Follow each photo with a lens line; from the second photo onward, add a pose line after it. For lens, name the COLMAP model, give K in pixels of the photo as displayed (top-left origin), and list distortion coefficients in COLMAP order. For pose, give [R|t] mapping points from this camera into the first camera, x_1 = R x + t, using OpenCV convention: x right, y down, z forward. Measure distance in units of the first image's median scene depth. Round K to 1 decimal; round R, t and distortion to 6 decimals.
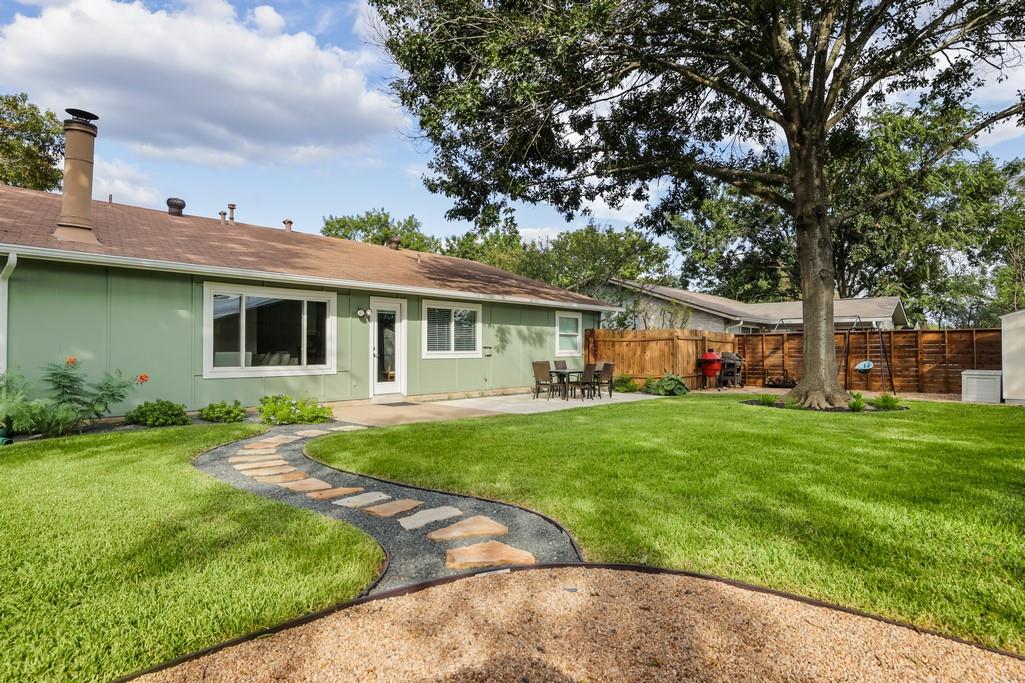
lens RADIAL K [[591.0, 0, 516.3], [0, 591.0, 343.2], [0, 0, 1]] dist [-0.021279, 0.002708]
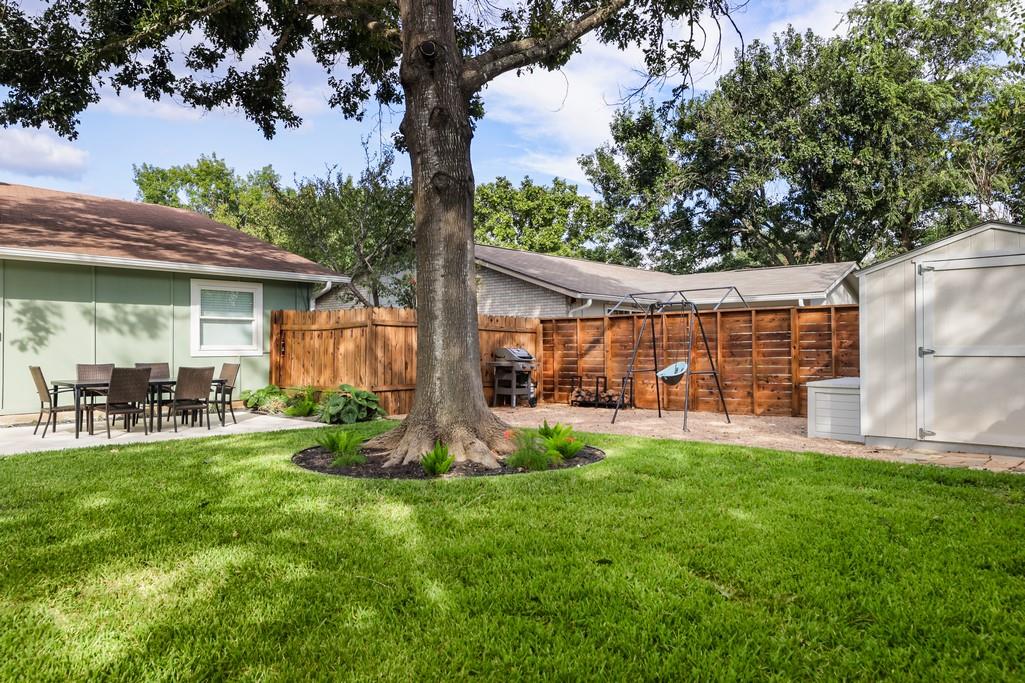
lens RADIAL K [[722.5, 0, 519.7], [0, 722.5, 341.1], [0, 0, 1]] dist [0.000594, 0.006023]
pose [[0.999975, -0.004631, -0.005333, 0.487313], [0.004638, 0.999988, 0.001287, 0.010263], [0.005327, -0.001312, 0.999985, 0.336027]]
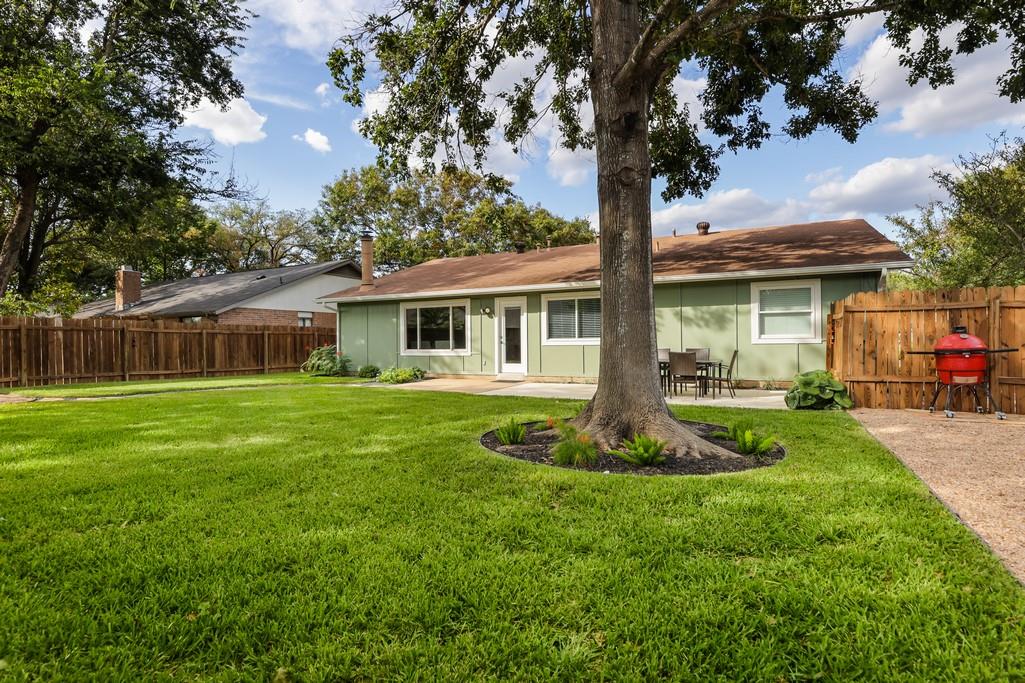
lens RADIAL K [[513.6, 0, 513.9], [0, 513.6, 341.1], [0, 0, 1]] dist [-0.005381, 0.000253]
pose [[0.237550, -0.003213, -0.971370, 0.772431], [0.023870, 0.999712, 0.002530, 0.014017], [0.971082, -0.023787, 0.237559, 0.664731]]
